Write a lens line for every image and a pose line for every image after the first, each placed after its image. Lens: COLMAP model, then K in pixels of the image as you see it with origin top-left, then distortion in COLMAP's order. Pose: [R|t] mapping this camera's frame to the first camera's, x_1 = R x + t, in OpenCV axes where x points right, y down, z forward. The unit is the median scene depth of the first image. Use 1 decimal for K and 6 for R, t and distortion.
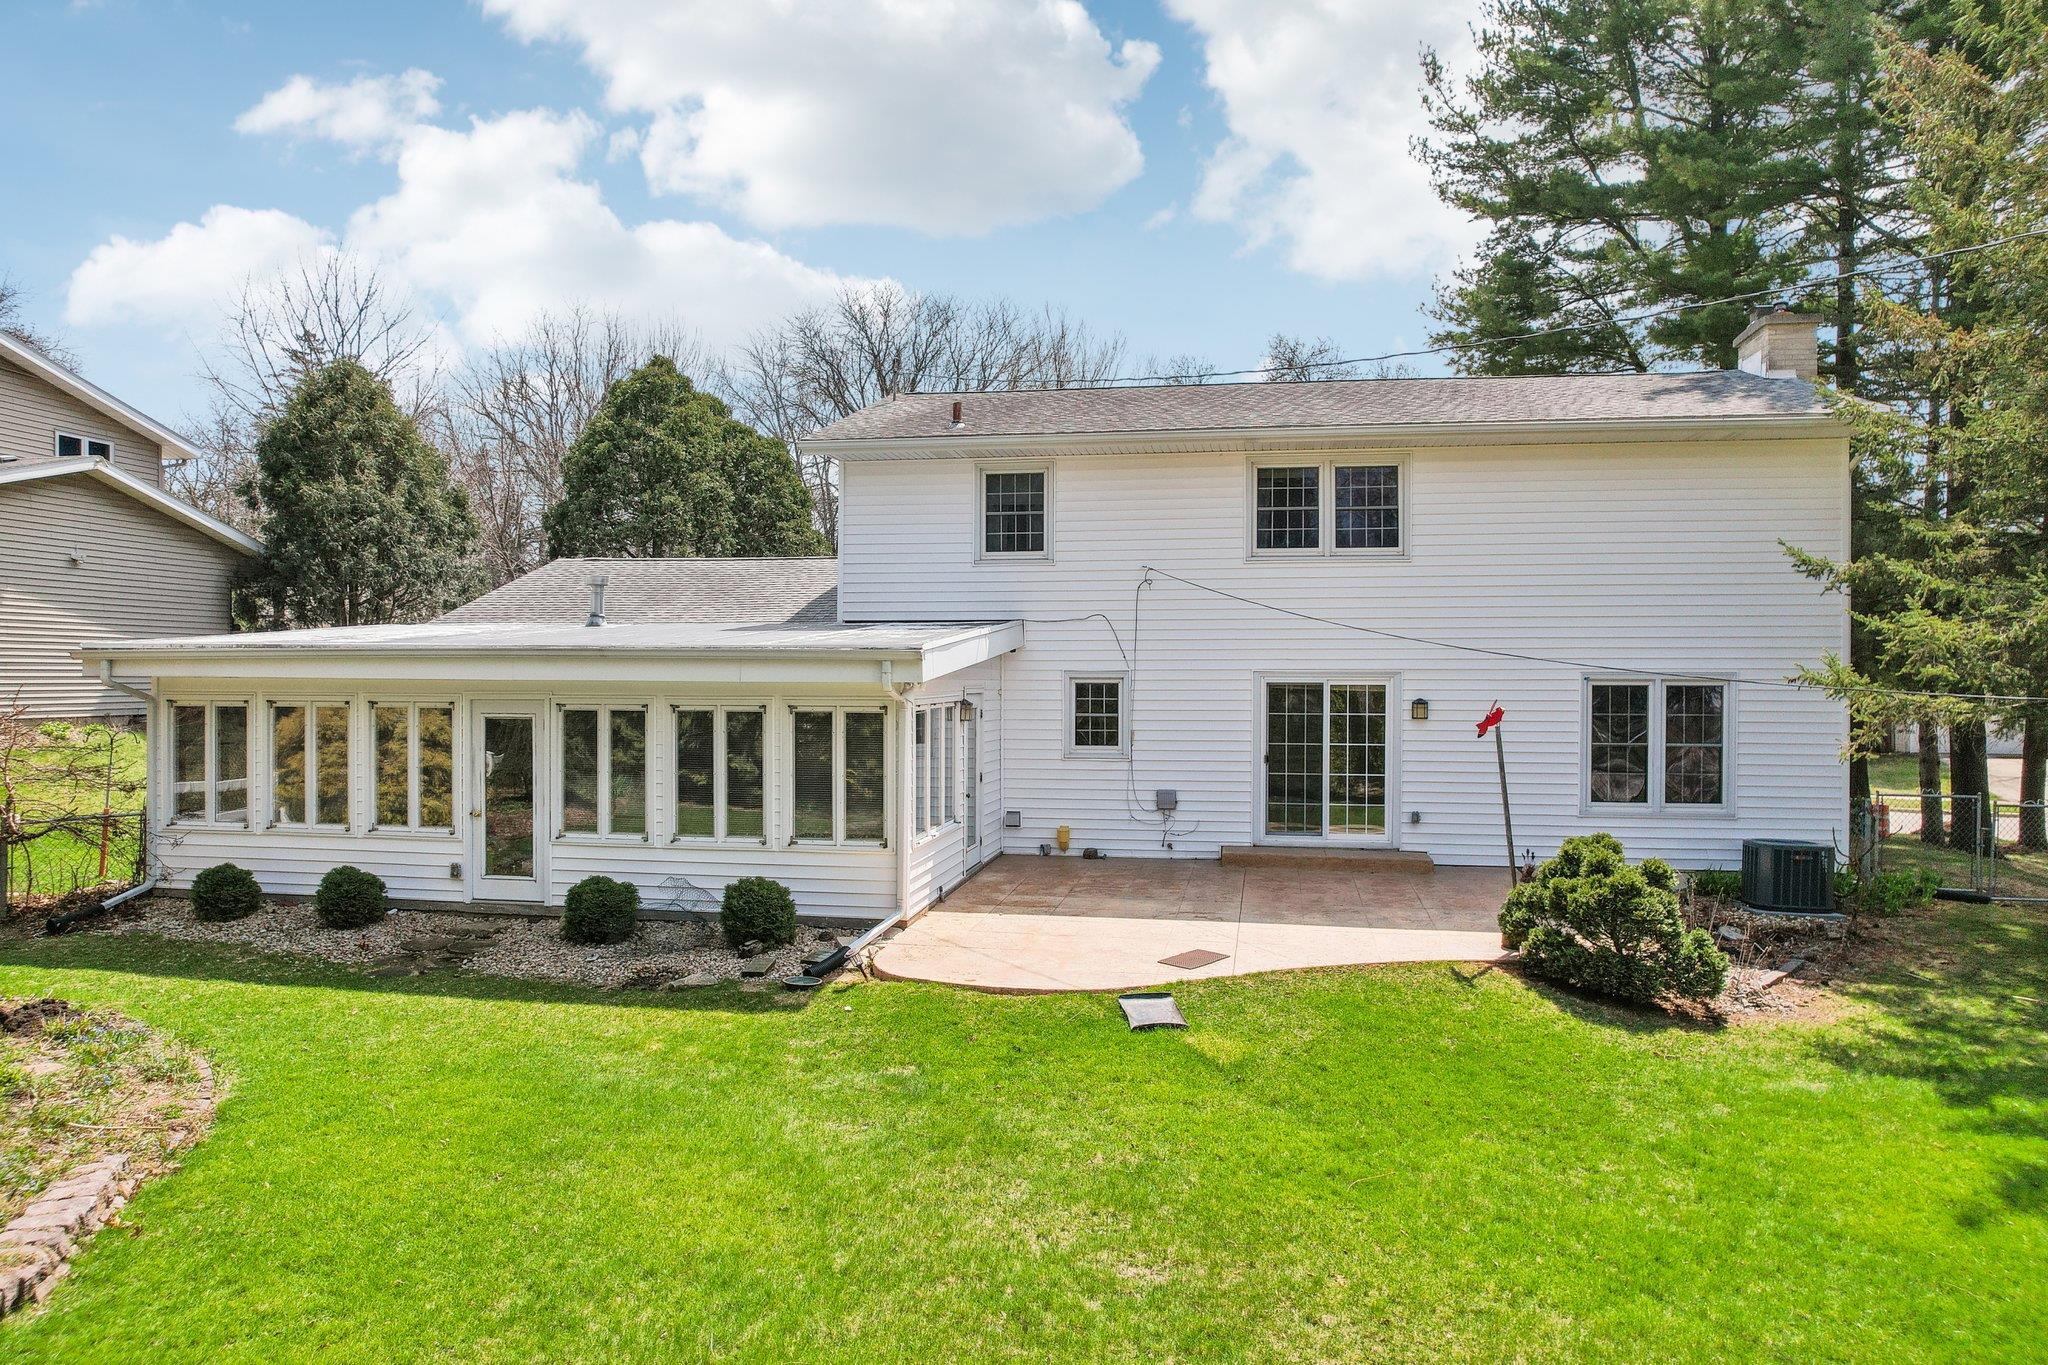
lens RADIAL K [[1357.8, 0, 1024.0], [0, 1357.8, 682.5], [0, 0, 1]] dist [-0.073093, 0.070146]
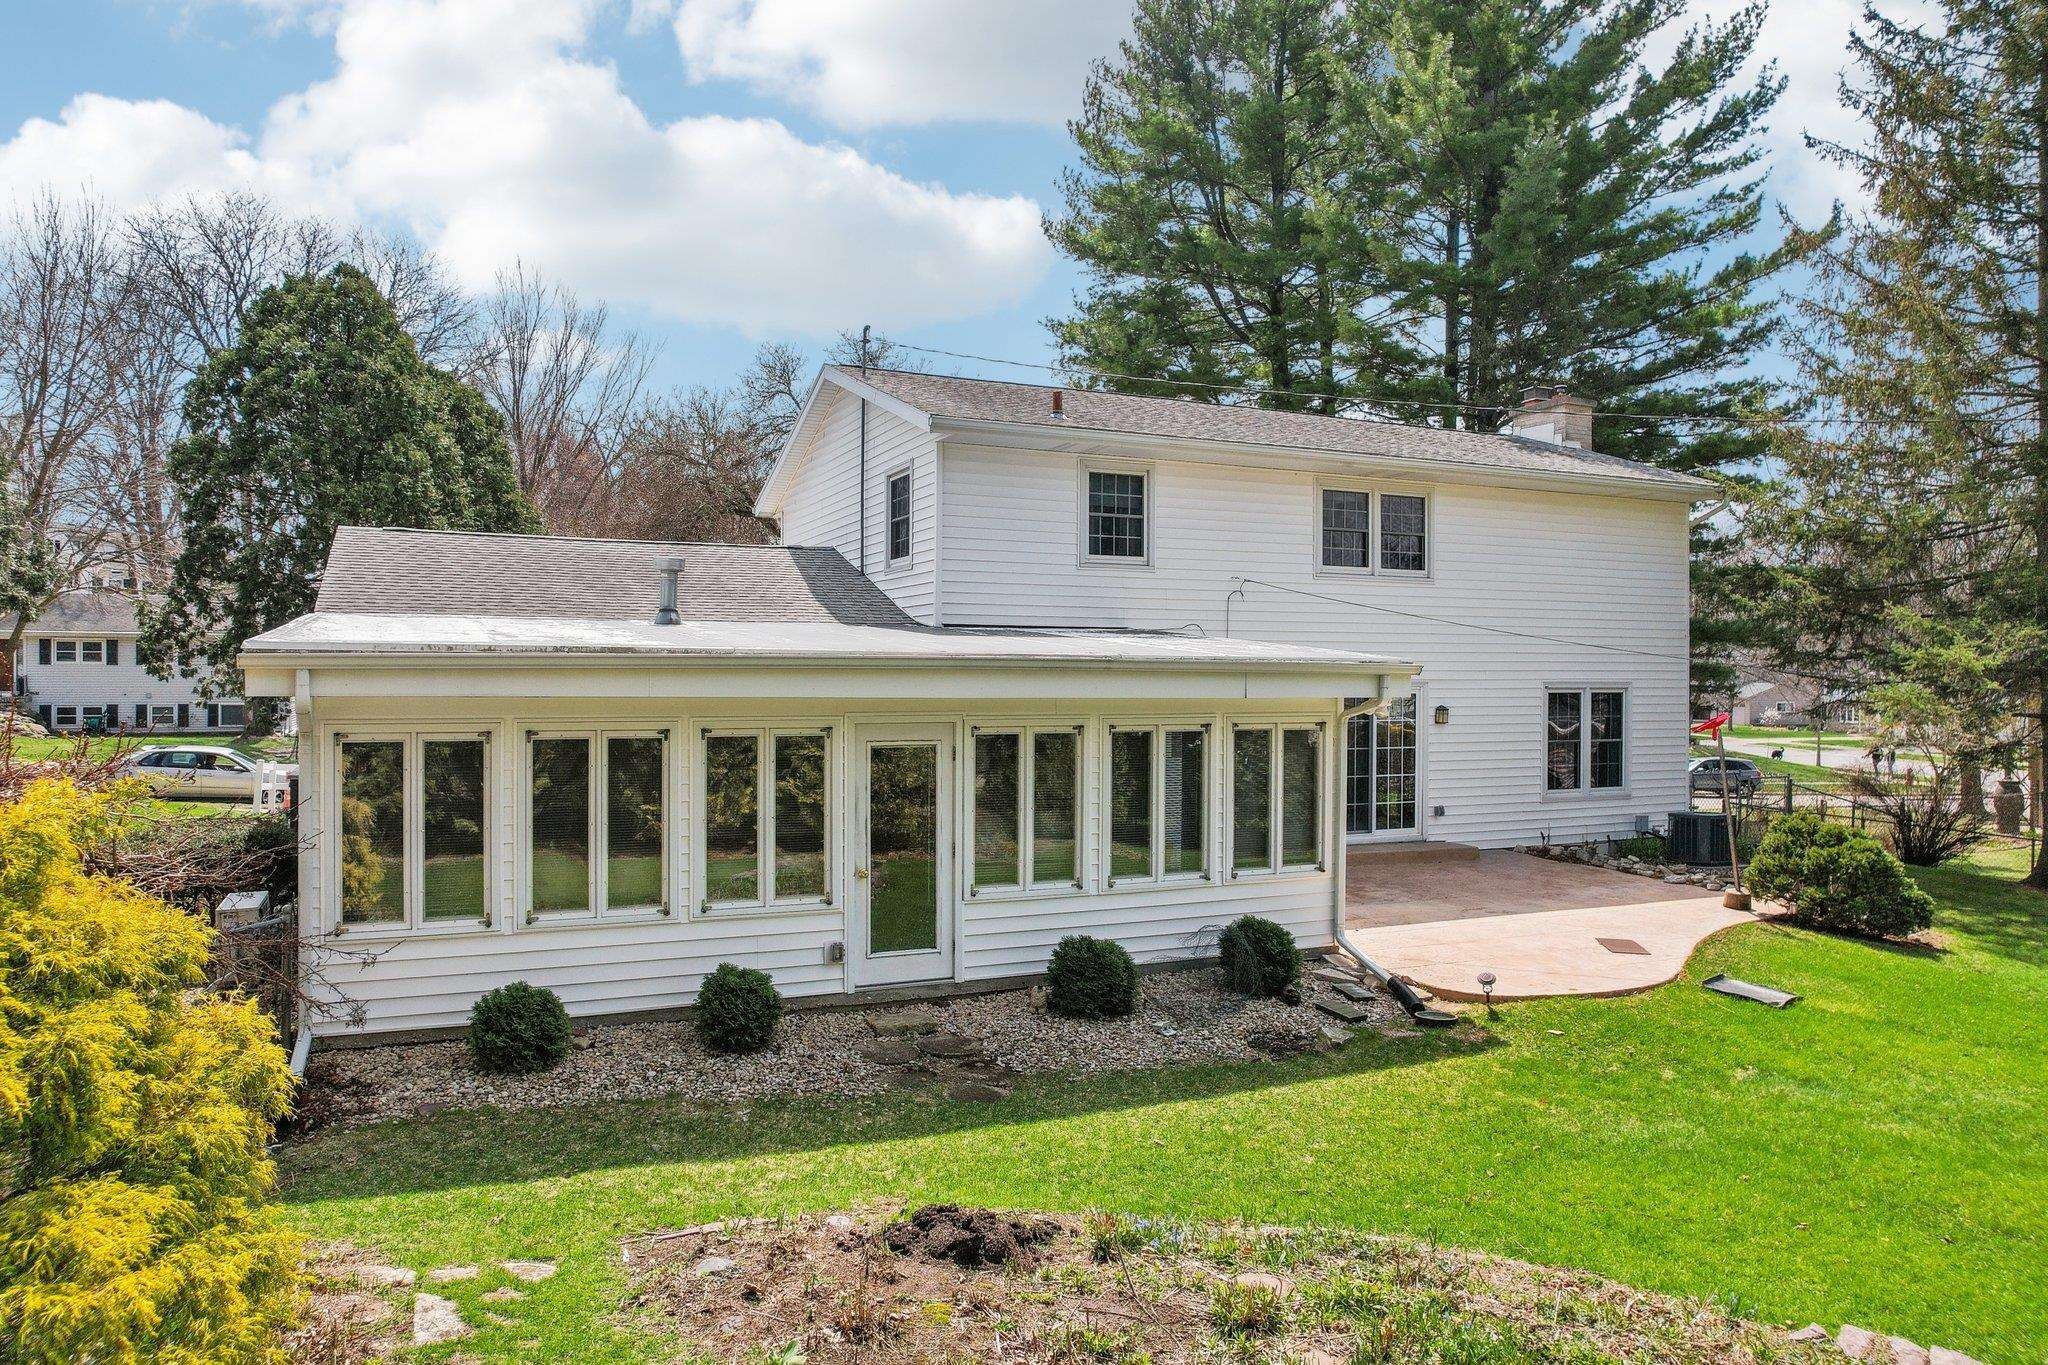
lens RADIAL K [[1380.6, 0, 1024.0], [0, 1380.6, 682.5], [0, 0, 1]] dist [-0.027138, 0.074215]
pose [[0.819152, -0.000091, 0.573577, -0.626016], [0.010909, 0.999822, -0.015420, 0.004953], [-0.573473, 0.018889, 0.819007, 0.264782]]
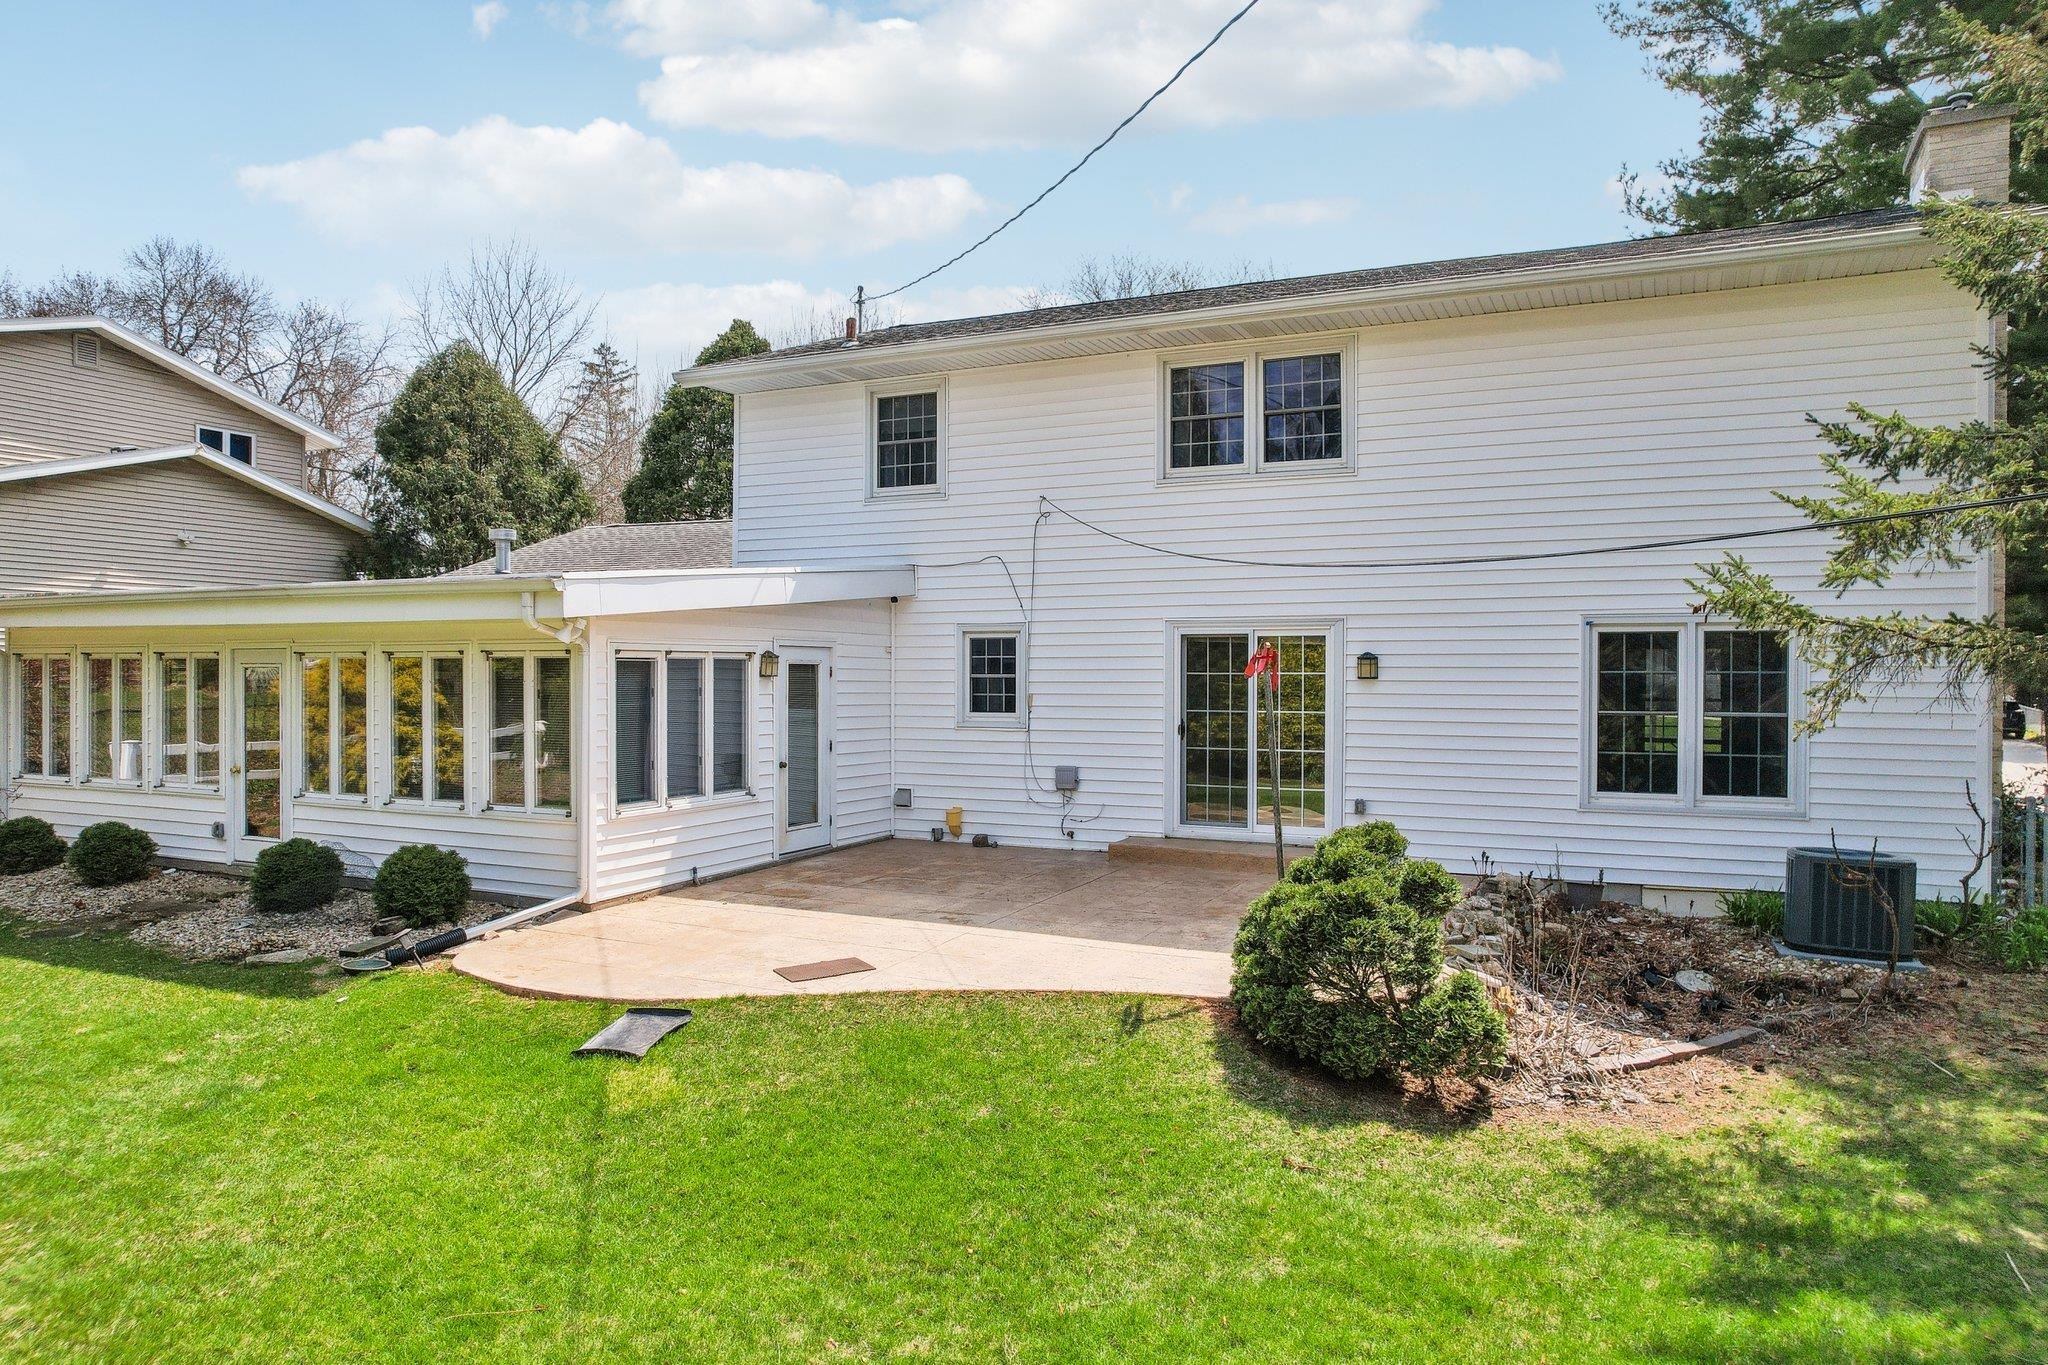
lens RADIAL K [[1347.8, 0, 1048.5], [0, 1347.8, 685.2], [0, 0, 1]] dist [-0.080148, 0.067937]
pose [[0.963831, 0.001489, -0.266509, 0.316127], [-0.001423, 0.999999, 0.000441, 0.029934], [0.266510, -0.000046, 0.963832, 0.210635]]
